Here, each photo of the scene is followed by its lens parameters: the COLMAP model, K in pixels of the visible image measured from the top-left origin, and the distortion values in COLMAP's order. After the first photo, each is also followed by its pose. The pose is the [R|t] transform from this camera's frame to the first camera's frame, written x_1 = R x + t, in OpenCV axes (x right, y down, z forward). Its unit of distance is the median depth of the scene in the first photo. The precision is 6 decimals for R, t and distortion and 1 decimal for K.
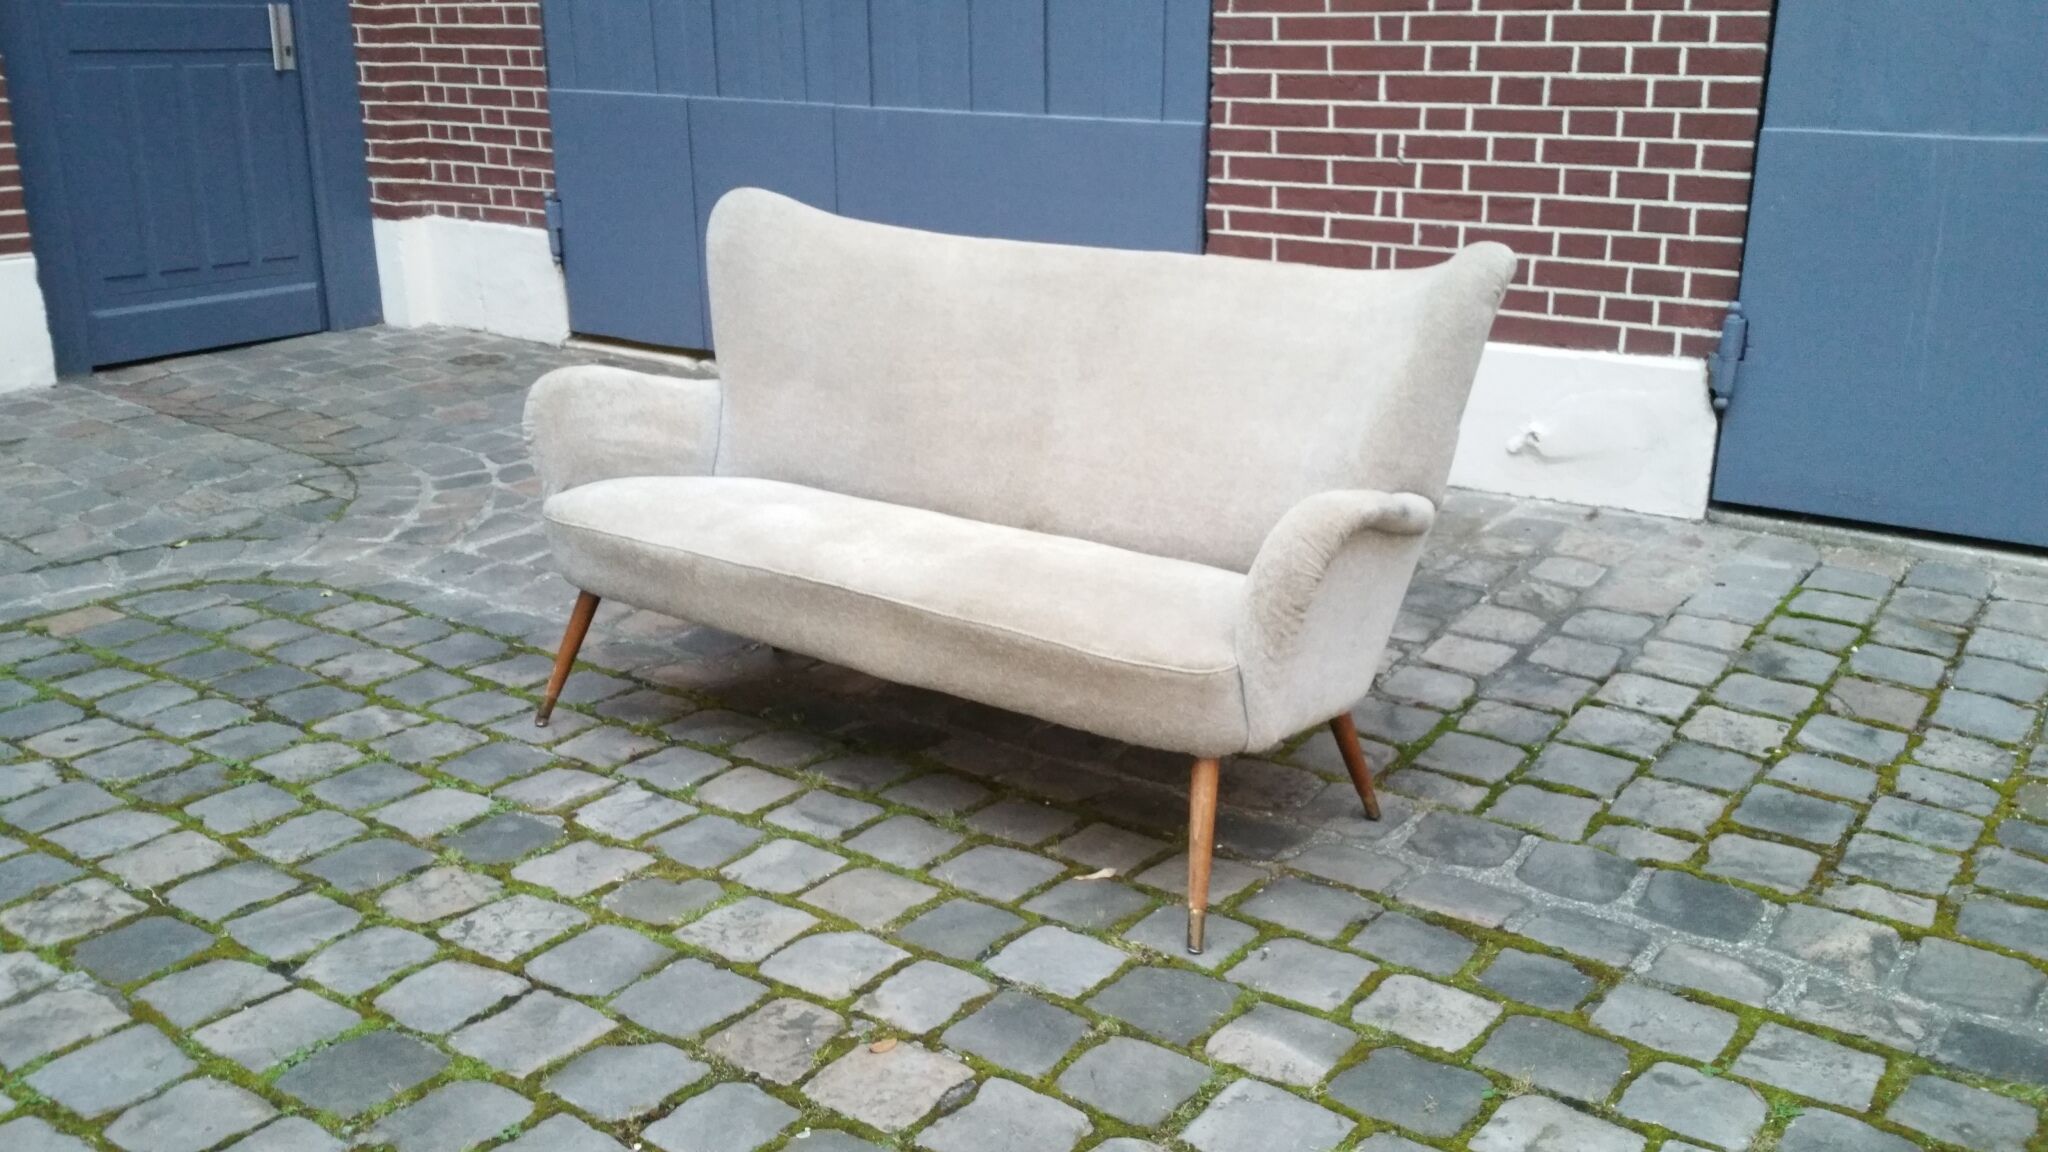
lens RADIAL K [[1760.0, 0, 1055.7], [0, 1760.0, 574.1], [0, 0, 1]] dist [0.125947, -0.266761]
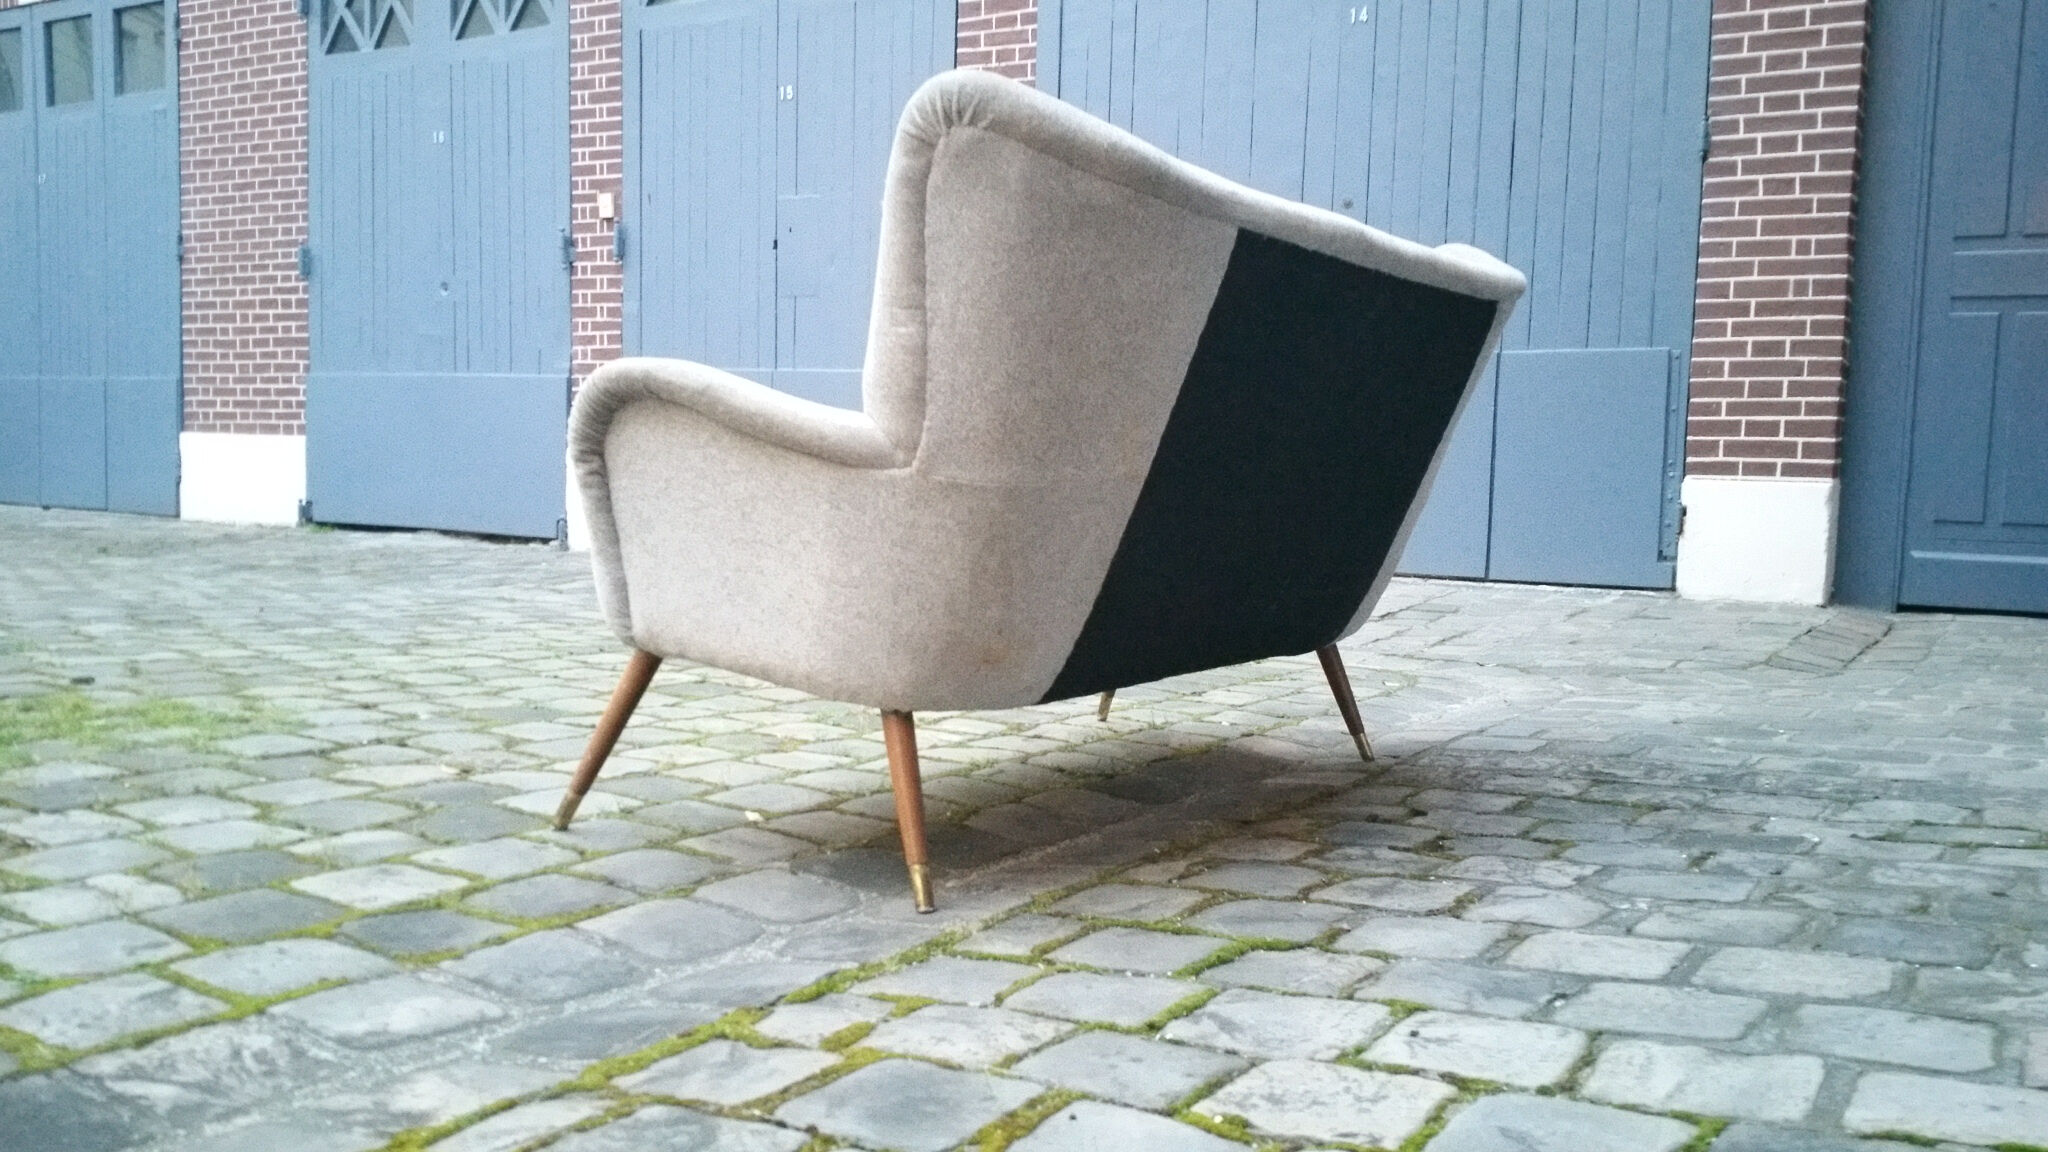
lens RADIAL K [[1760.0, 0, 1016.8], [0, 1760.0, 583.6], [0, 0, 1]] dist [0.141743, -0.254917]
pose [[0.068204, 0.069569, -0.995243, 0.777889], [-0.321703, 0.945815, 0.044068, -0.025492], [0.944381, 0.317167, 0.086889, 0.827128]]
